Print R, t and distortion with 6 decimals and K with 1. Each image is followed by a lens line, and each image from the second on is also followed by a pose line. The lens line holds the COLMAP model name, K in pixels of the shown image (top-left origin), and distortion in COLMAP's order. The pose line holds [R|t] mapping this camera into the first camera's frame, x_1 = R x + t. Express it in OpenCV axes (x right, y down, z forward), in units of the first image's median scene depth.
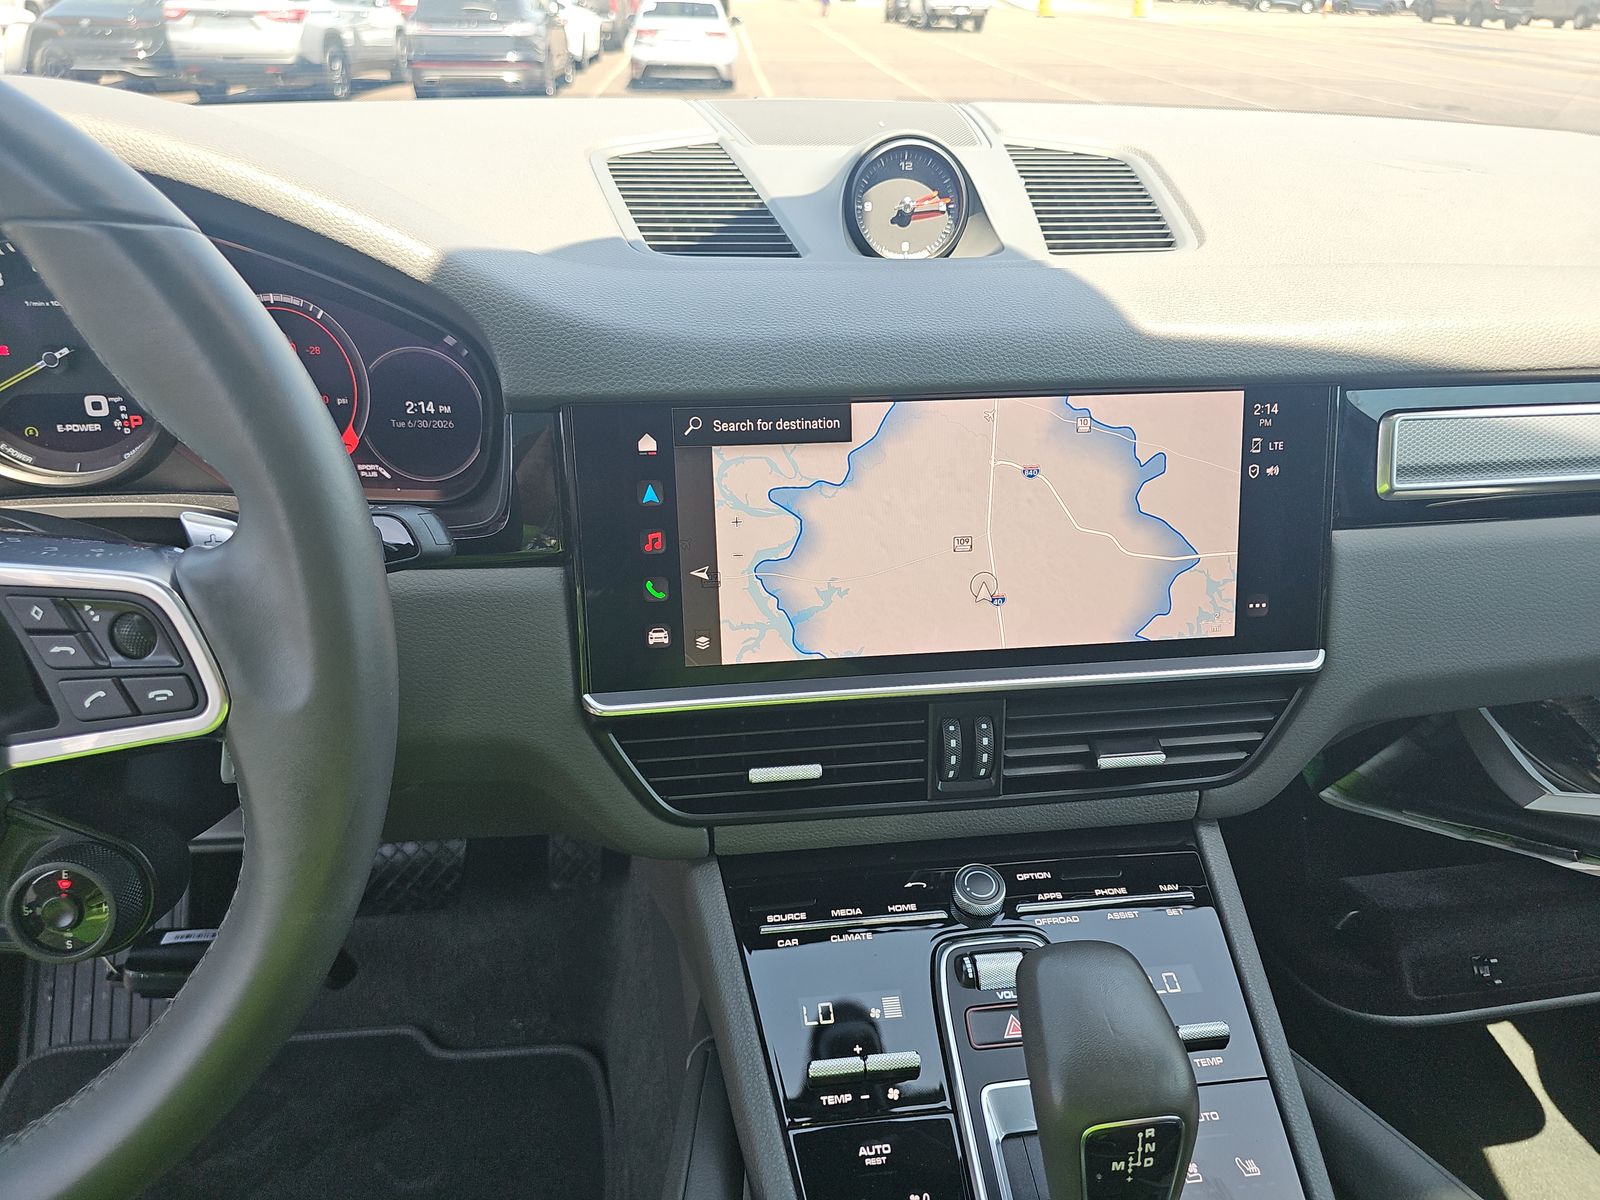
lens RADIAL K [[1073.7, 0, 799.6], [0, 1073.7, 595.3], [0, 0, 1]] dist [0.030959, -0.032368]
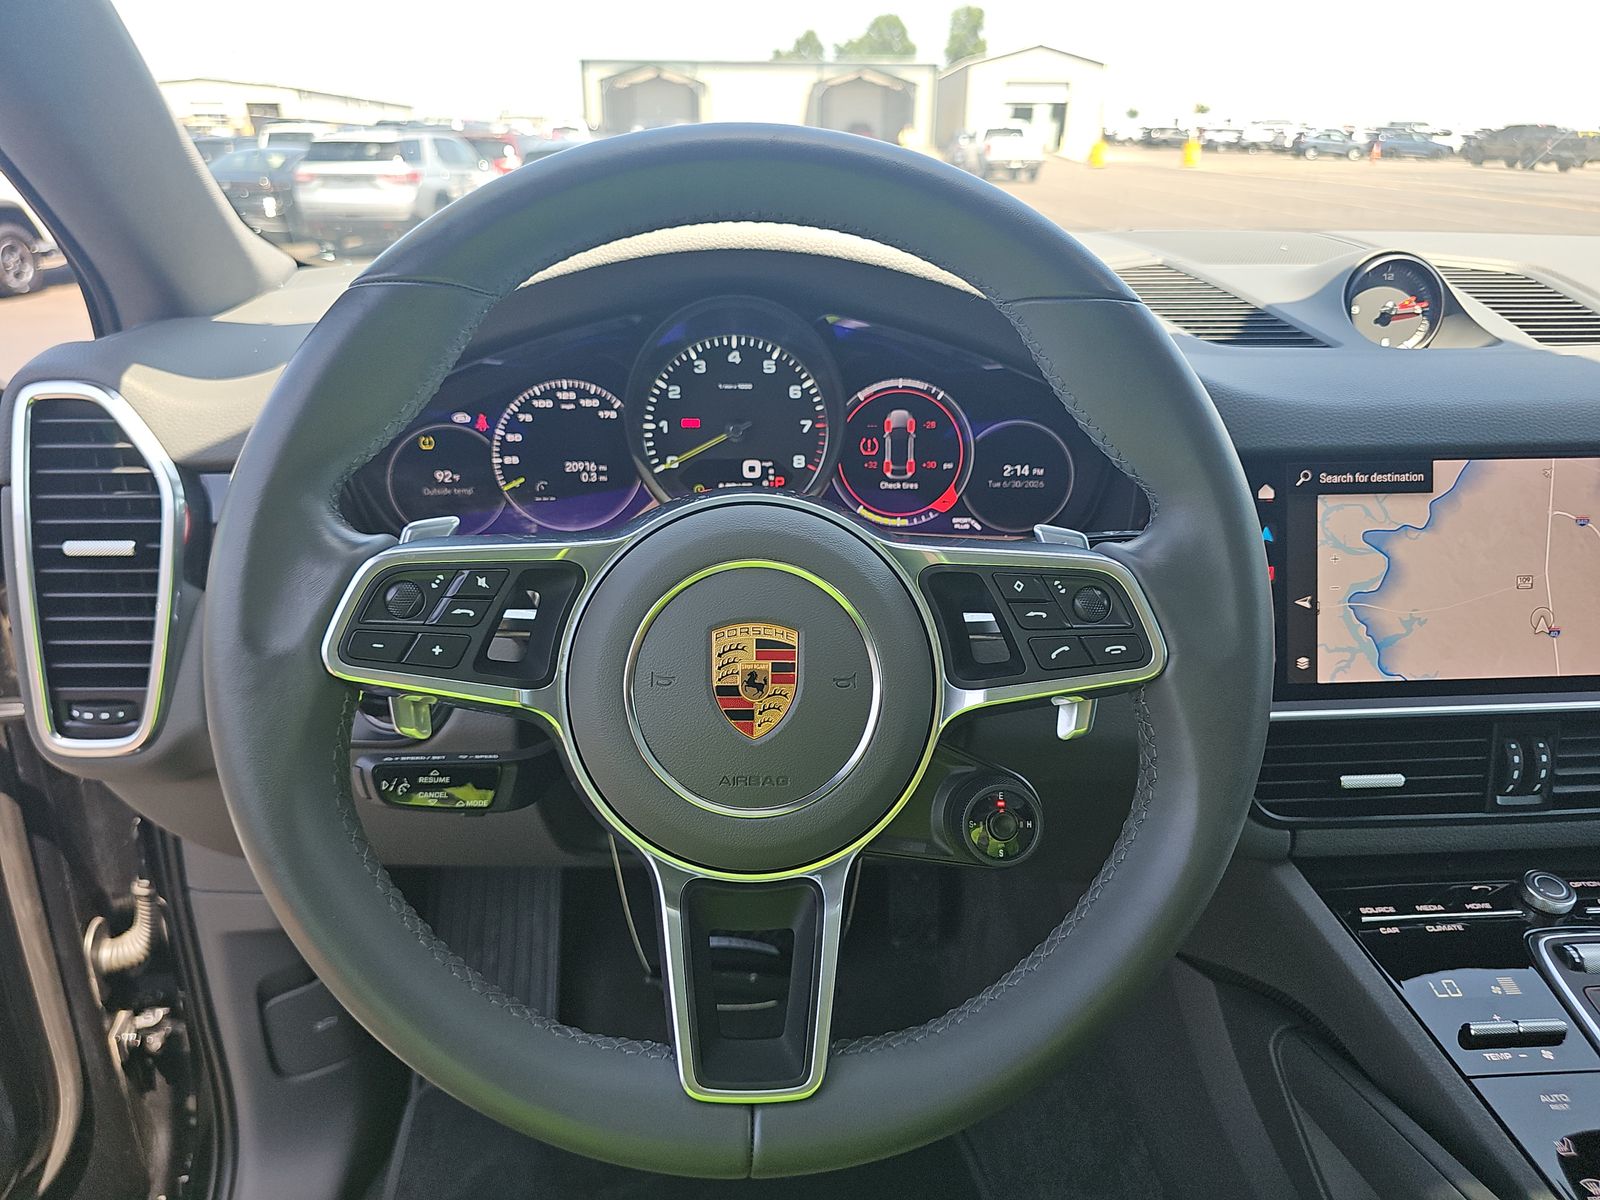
lens RADIAL K [[1073.7, 0, 781.9], [0, 1073.7, 587.1], [0, 0, 1]] dist [0.030959, -0.032368]
pose [[0.997626, 0.010106, -0.068118, -0.550644], [-0.018500, 0.992141, -0.123752, 0.113230], [0.066332, 0.124718, 0.989972, -0.199493]]
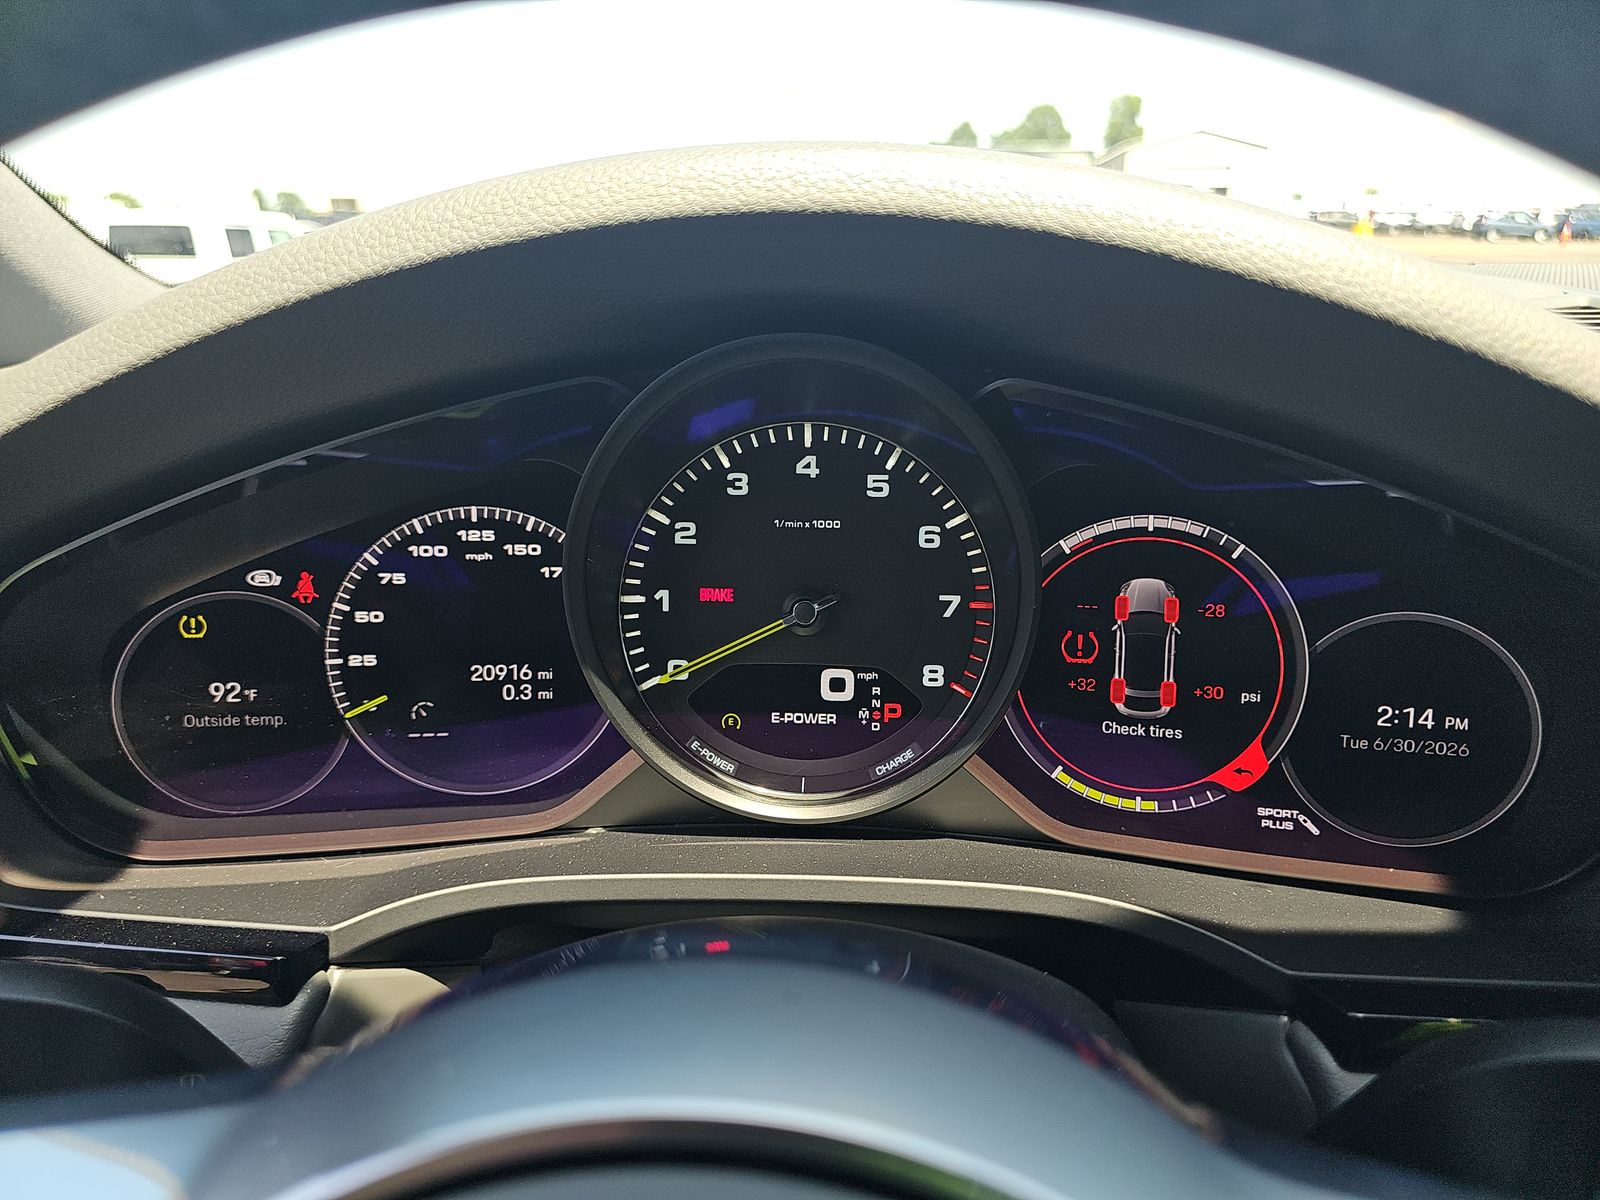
lens RADIAL K [[1073.7, 0, 787.0], [0, 1073.7, 597.2], [0, 0, 1]] dist [0.030959, -0.032368]
pose [[0.980556, 0.036123, -0.192888, -0.582646], [-0.071770, 0.980831, -0.181164, -0.115451], [0.182646, 0.191485, 0.964351, 0.408369]]
